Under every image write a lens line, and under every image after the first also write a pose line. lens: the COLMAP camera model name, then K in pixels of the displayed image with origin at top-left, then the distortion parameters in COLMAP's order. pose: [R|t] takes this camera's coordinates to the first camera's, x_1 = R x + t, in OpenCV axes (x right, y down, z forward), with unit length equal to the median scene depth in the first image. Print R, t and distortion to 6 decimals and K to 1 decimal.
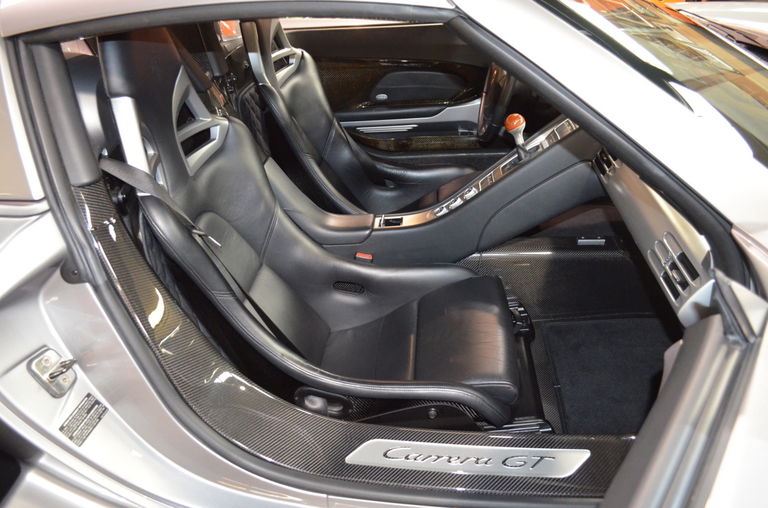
lens RADIAL K [[594.3, 0, 384.0], [0, 594.3, 254.0], [0, 0, 1]] dist [-0.002195, -0.005002]
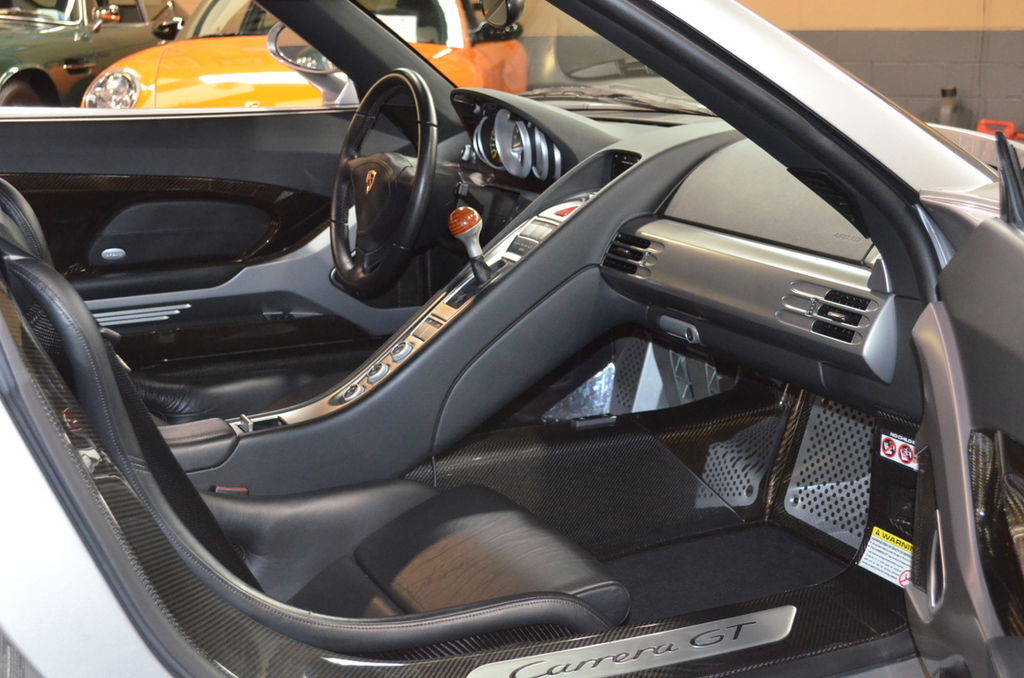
lens RADIAL K [[1400.9, 0, 512.0], [0, 1400.9, 339.0], [0, 0, 1]] dist [-0.003429, -0.016284]
pose [[0.858460, -0.055971, 0.509817, -0.454686], [0.219020, 0.938840, -0.265727, 0.269645], [-0.463764, 0.339776, 0.818215, -0.132950]]
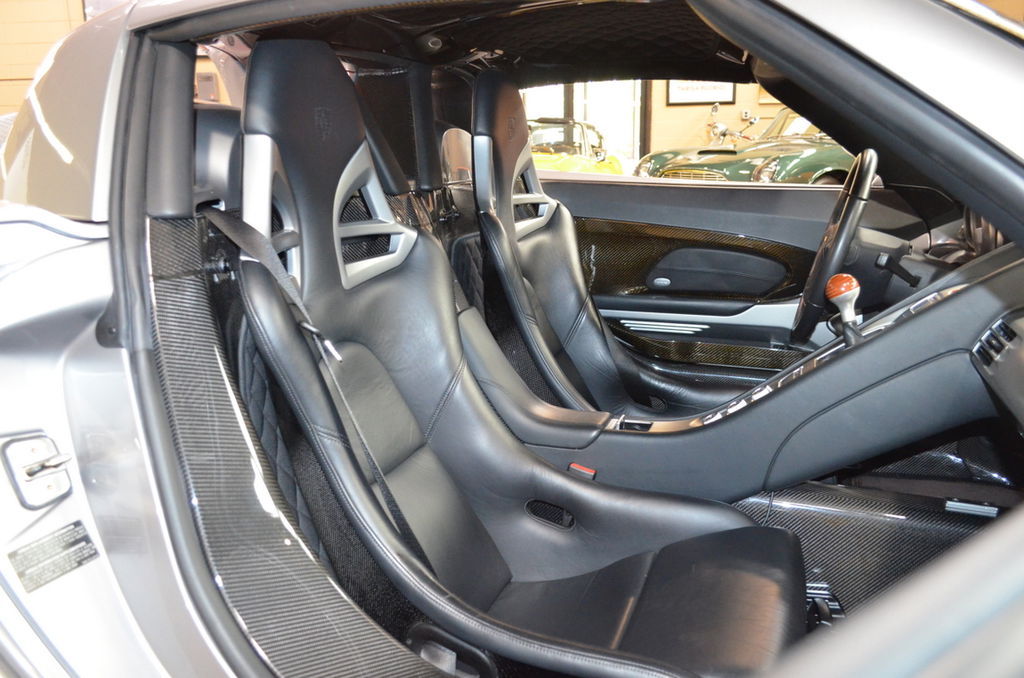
lens RADIAL K [[792.4, 0, 512.0], [0, 792.4, 339.0], [0, 0, 1]] dist [-0.002195, -0.005002]
pose [[0.961814, 0.125114, -0.243435, 0.090544], [-0.190068, 0.945295, -0.265126, 0.121072], [0.196947, 0.301271, 0.932978, 0.150120]]
